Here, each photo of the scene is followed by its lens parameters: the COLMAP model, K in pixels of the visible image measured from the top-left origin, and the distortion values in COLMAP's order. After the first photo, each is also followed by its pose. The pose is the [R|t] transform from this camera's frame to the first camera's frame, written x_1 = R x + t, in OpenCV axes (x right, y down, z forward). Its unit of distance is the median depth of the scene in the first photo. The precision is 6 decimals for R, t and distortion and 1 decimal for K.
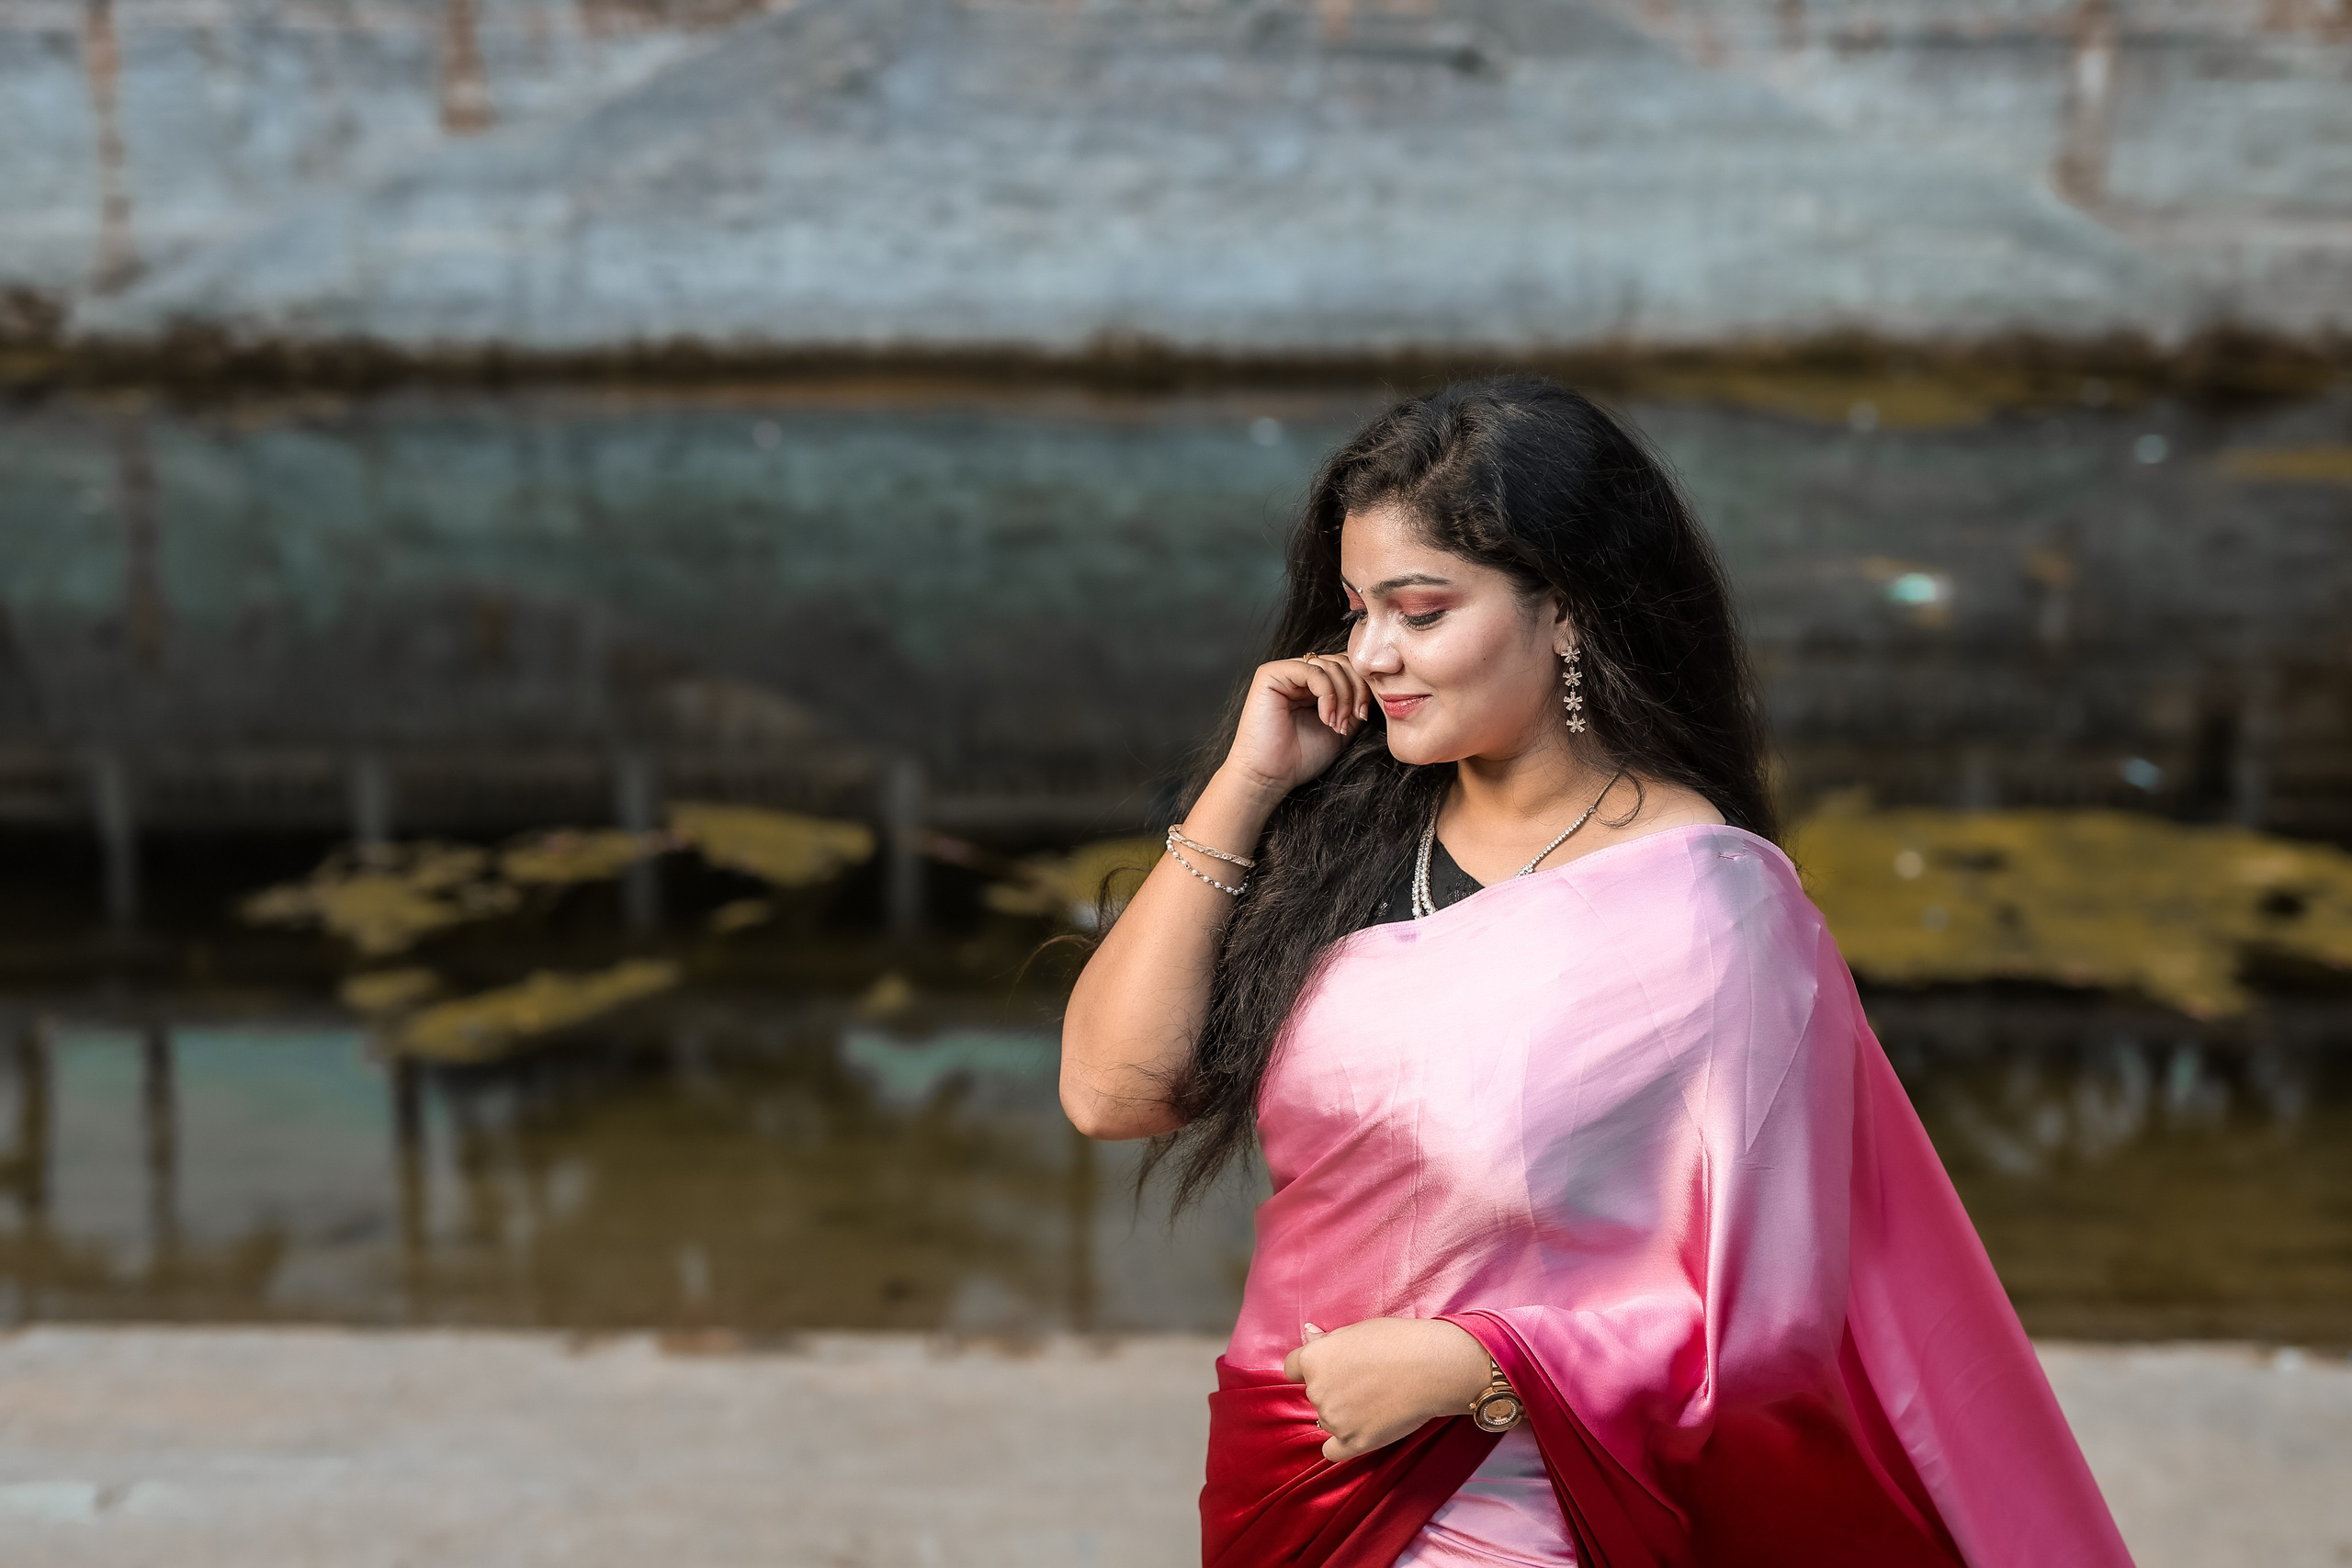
lens RADIAL K [[3314.1, 0, 1188.5], [0, 3314.1, 791.2], [0, 0, 1]] dist [-0.017847, 0.103974]
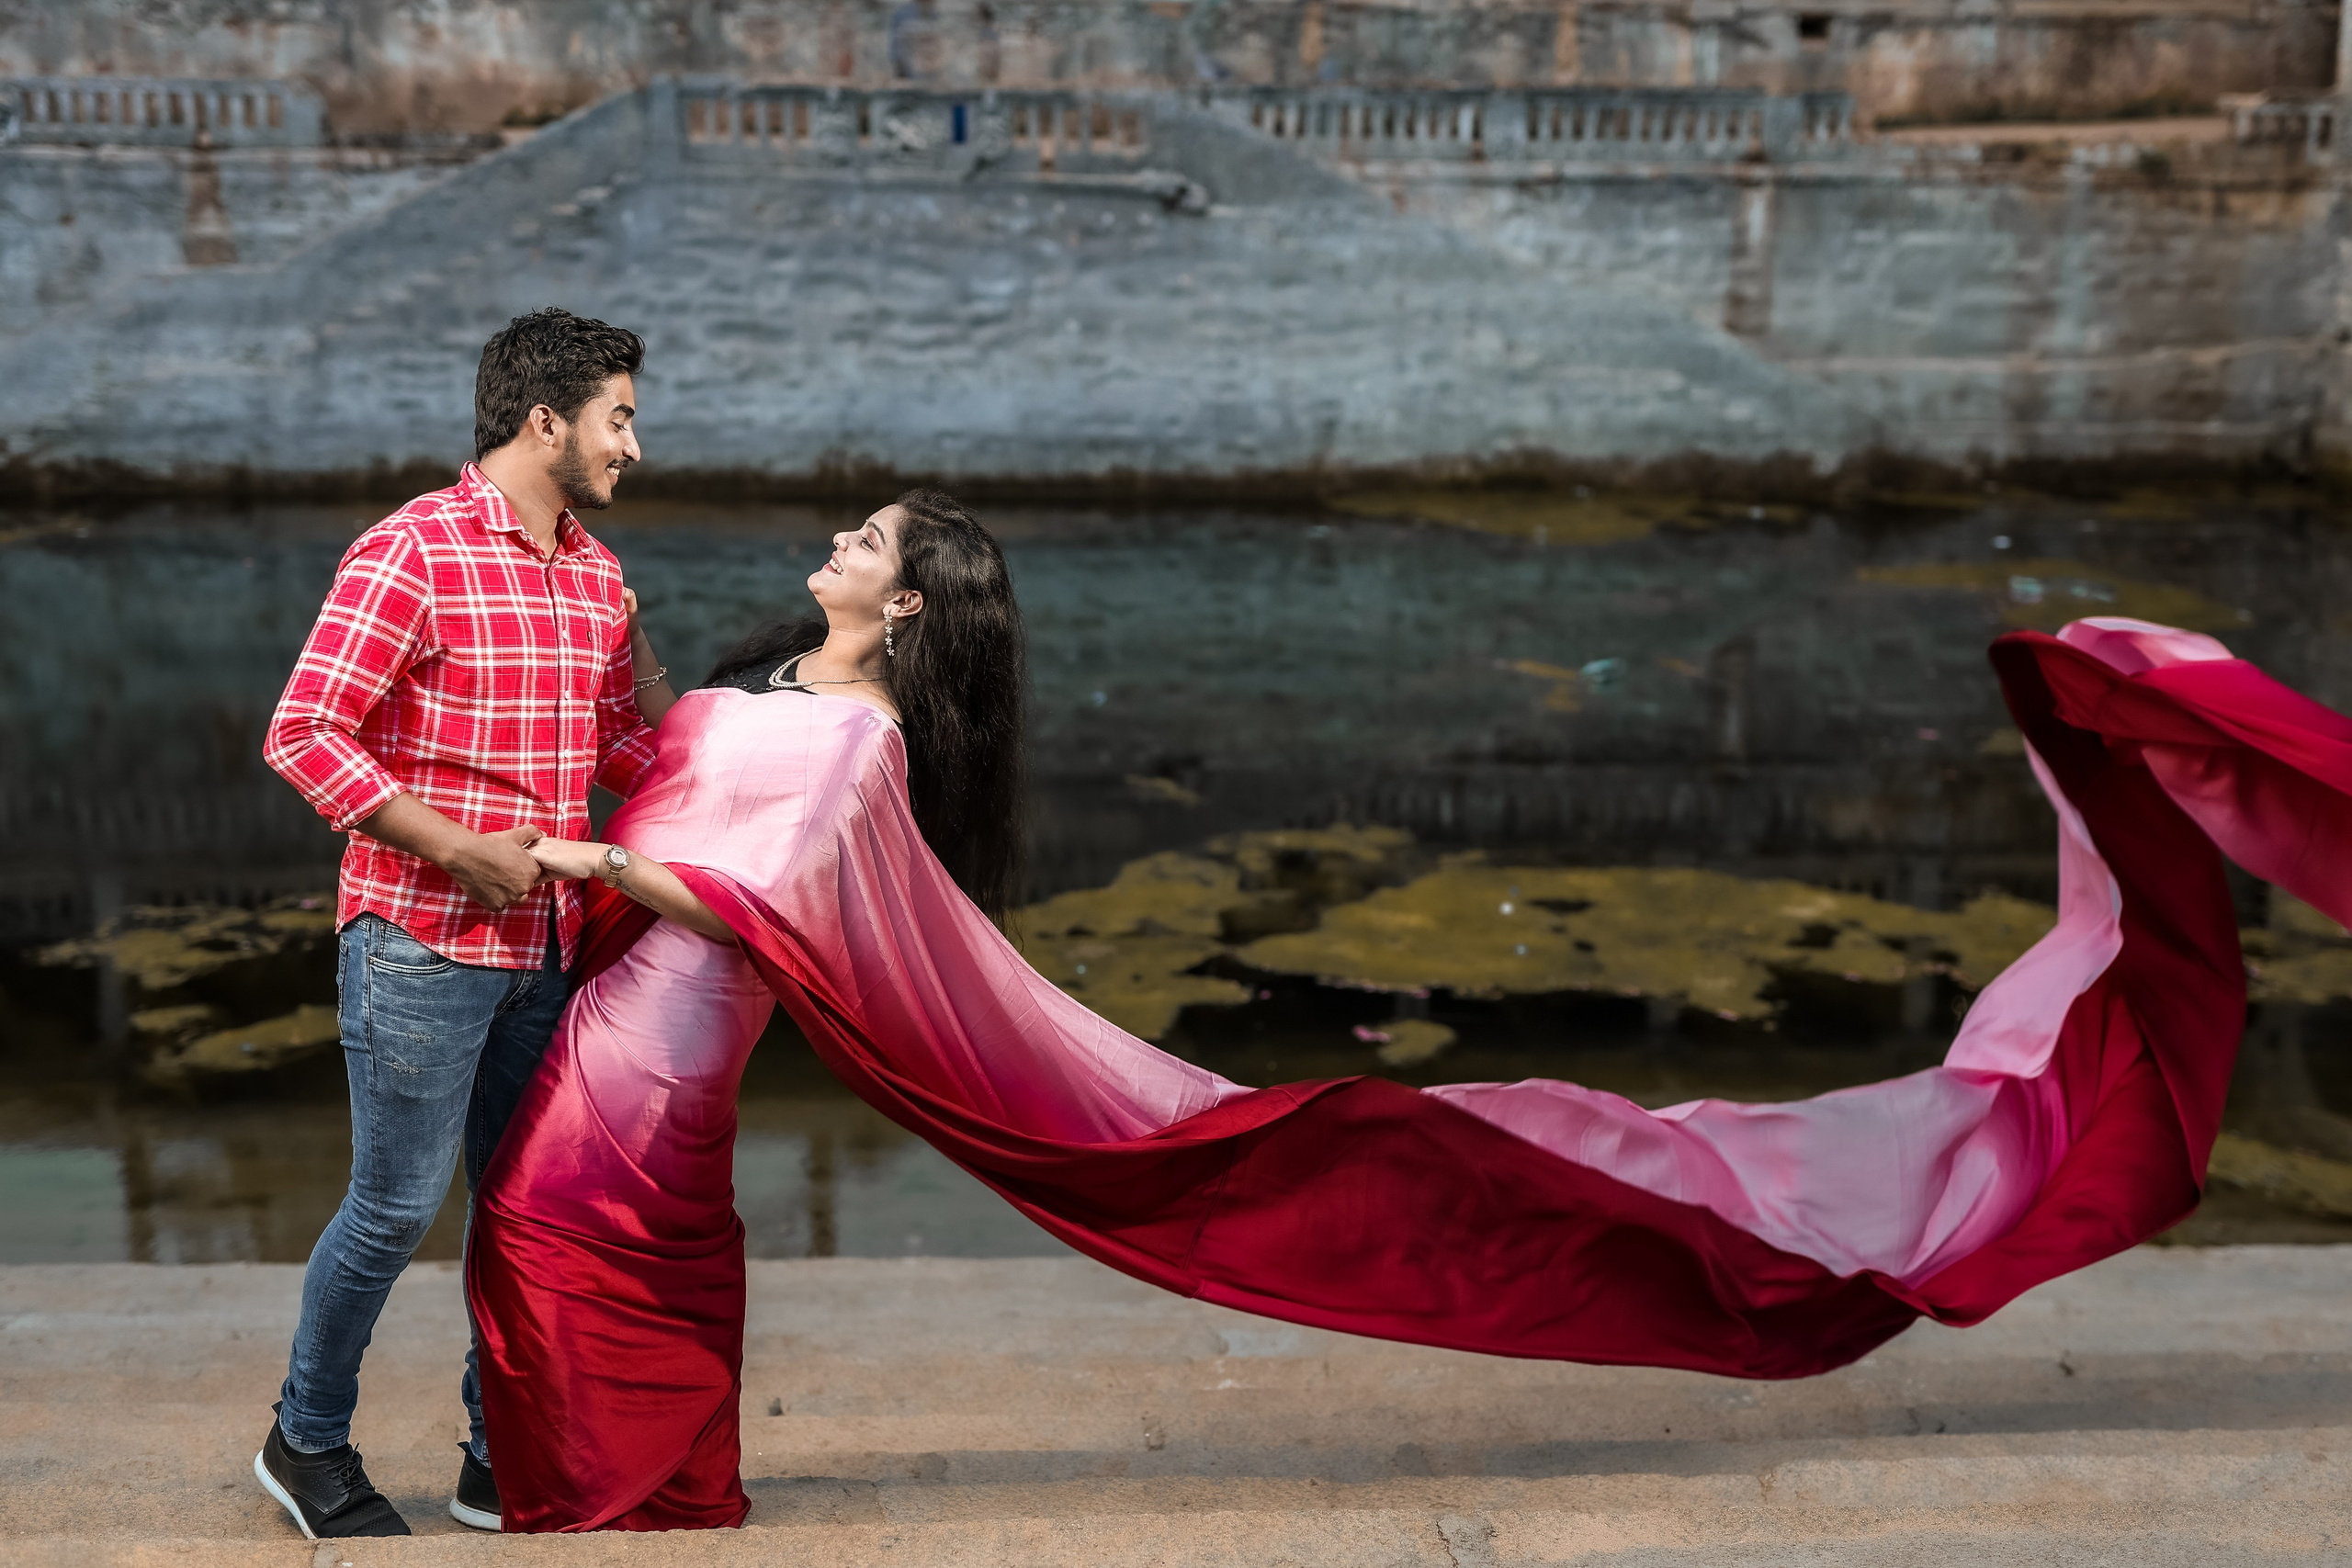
lens RADIAL K [[3481.6, 0, 1235.7], [0, 3481.6, 812.4], [0, 0, 1]] dist [-0.015256, 0.092449]
pose [[0.996760, -0.007125, 0.080115, 0.013744], [0.010206, 0.999221, -0.038111, 0.017682], [-0.079781, 0.038806, 0.996057, -0.105325]]
